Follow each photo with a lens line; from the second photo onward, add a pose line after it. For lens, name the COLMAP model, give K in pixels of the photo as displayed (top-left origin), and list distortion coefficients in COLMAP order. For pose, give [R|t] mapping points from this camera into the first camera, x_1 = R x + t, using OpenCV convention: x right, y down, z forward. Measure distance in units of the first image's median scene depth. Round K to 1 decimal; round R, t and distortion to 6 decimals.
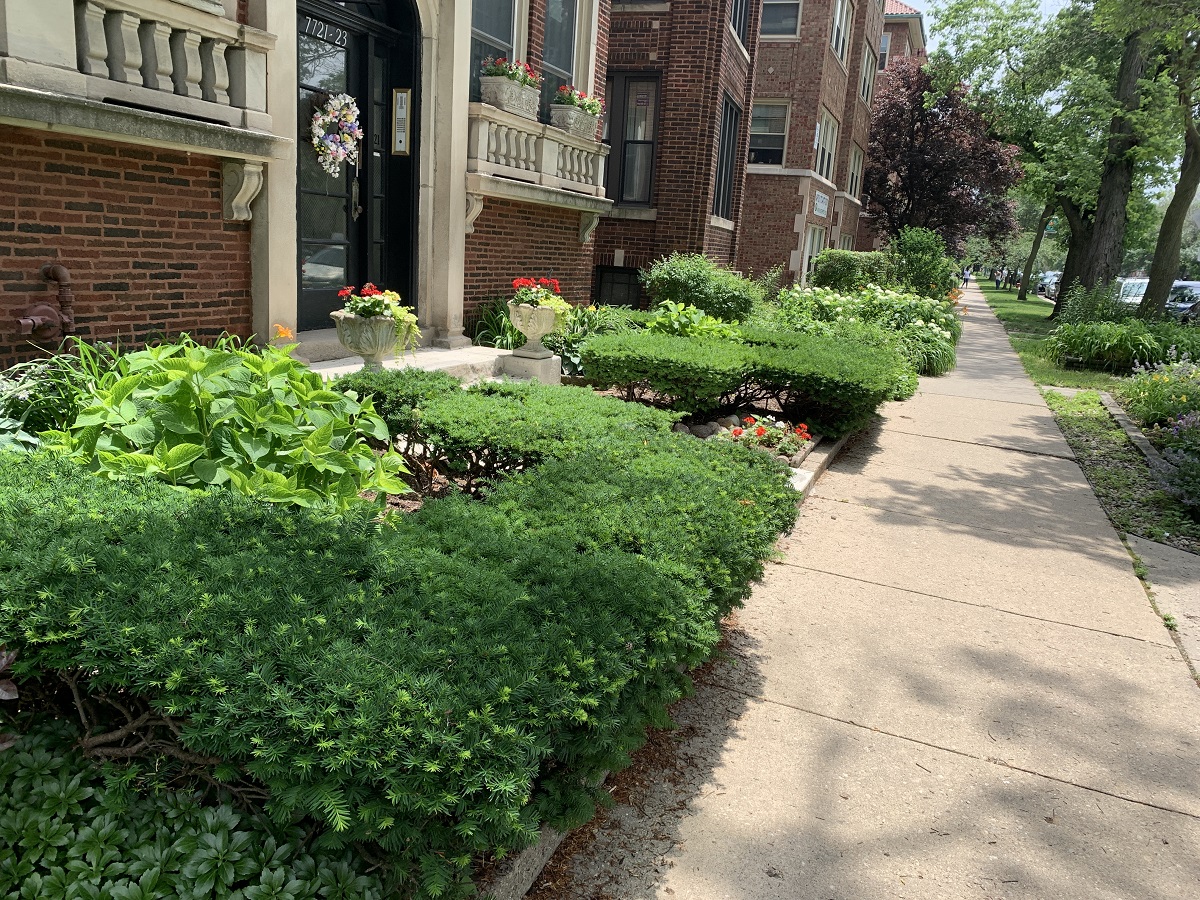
lens RADIAL K [[913.9, 0, 600.0], [0, 913.9, 450.0], [0, 0, 1]] dist [0.005467, 0.000892]
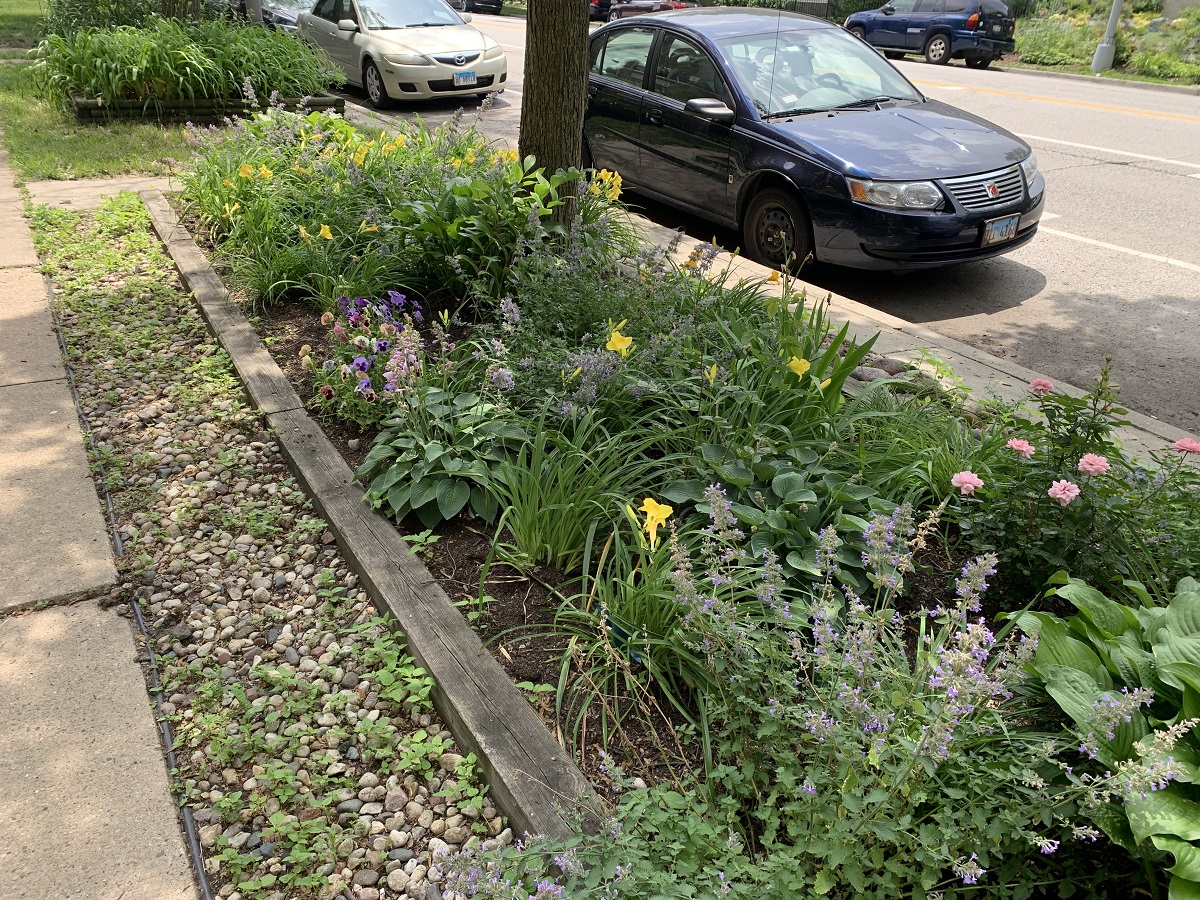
lens RADIAL K [[913.9, 0, 600.0], [0, 913.9, 450.0], [0, 0, 1]] dist [0.005467, 0.000892]
pose [[0.601395, -0.398346, 0.692564, 0.233513], [0.175221, 0.911497, 0.372116, -0.059990], [-0.779501, -0.102437, 0.617969, 0.386386]]
